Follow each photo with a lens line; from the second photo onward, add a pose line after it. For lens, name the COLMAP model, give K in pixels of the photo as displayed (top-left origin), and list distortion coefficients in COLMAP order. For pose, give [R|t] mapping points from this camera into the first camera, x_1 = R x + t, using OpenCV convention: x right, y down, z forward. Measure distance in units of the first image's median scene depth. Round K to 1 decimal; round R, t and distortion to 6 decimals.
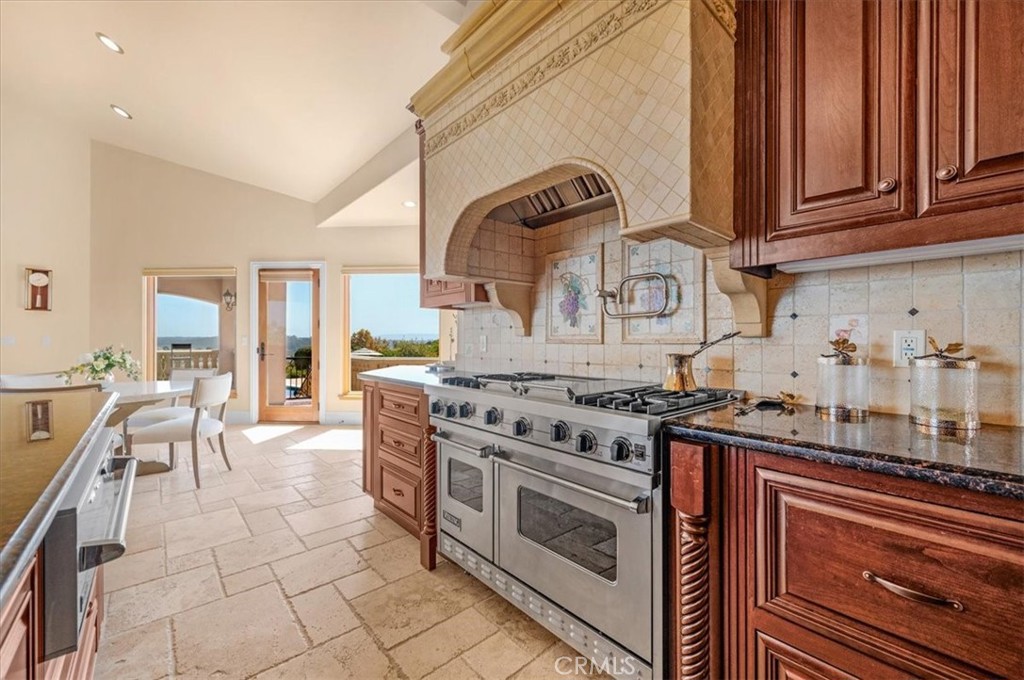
lens RADIAL K [[418.0, 0, 514.8], [0, 418.0, 334.9], [0, 0, 1]] dist [0.001431, 0.000124]
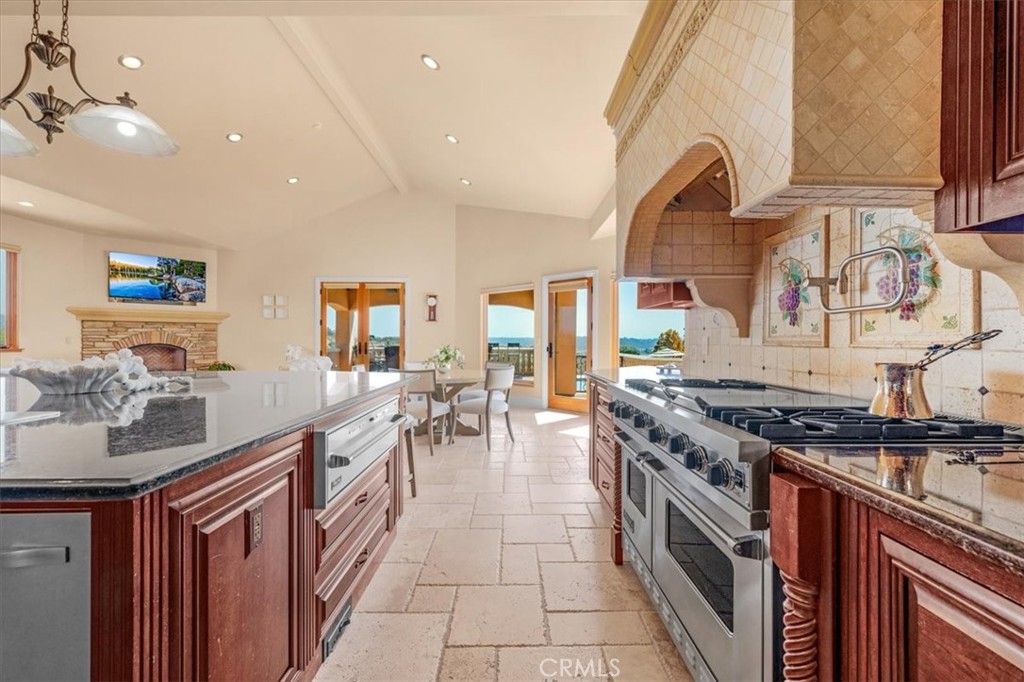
lens RADIAL K [[418.0, 0, 514.8], [0, 418.0, 335.9], [0, 0, 1]] dist [0.001431, 0.000124]
pose [[0.758325, -0.004704, -0.651860, 0.262008], [0.005206, 0.999986, -0.001160, -0.001658], [0.651856, -0.002514, 0.758338, 0.050059]]
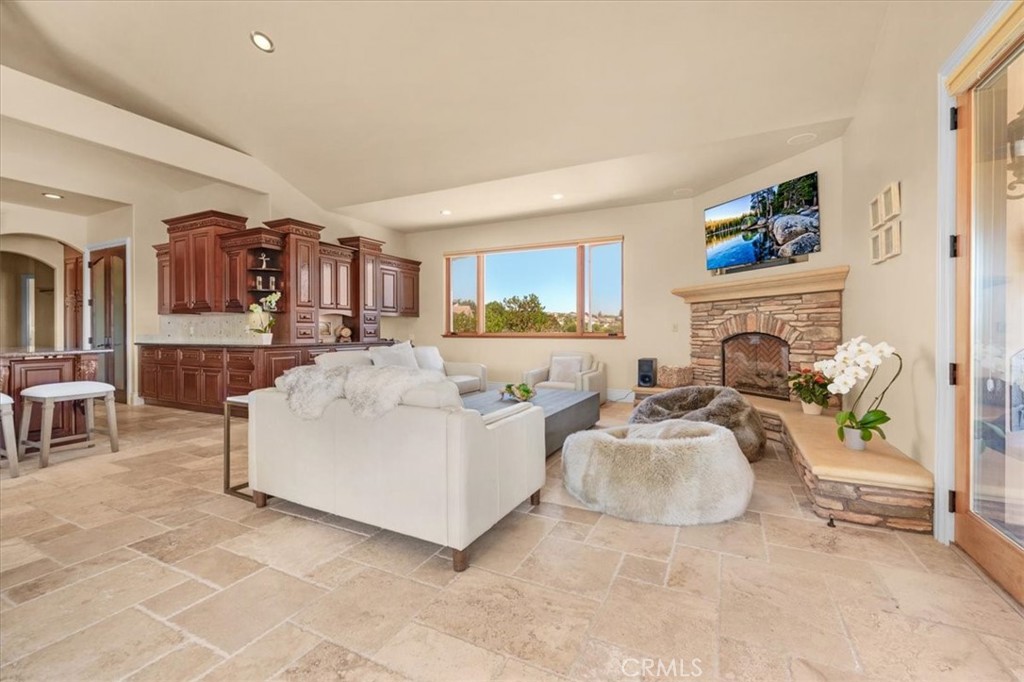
lens RADIAL K [[418.0, 0, 514.8], [0, 418.0, 335.9], [0, 0, 1]] dist [0.001431, 0.000124]
pose [[-0.923797, 0.002053, -0.382878, -1.907400], [0.000350, 0.999990, 0.004519, 0.043537], [0.382883, 0.004040, -0.923788, 1.987666]]
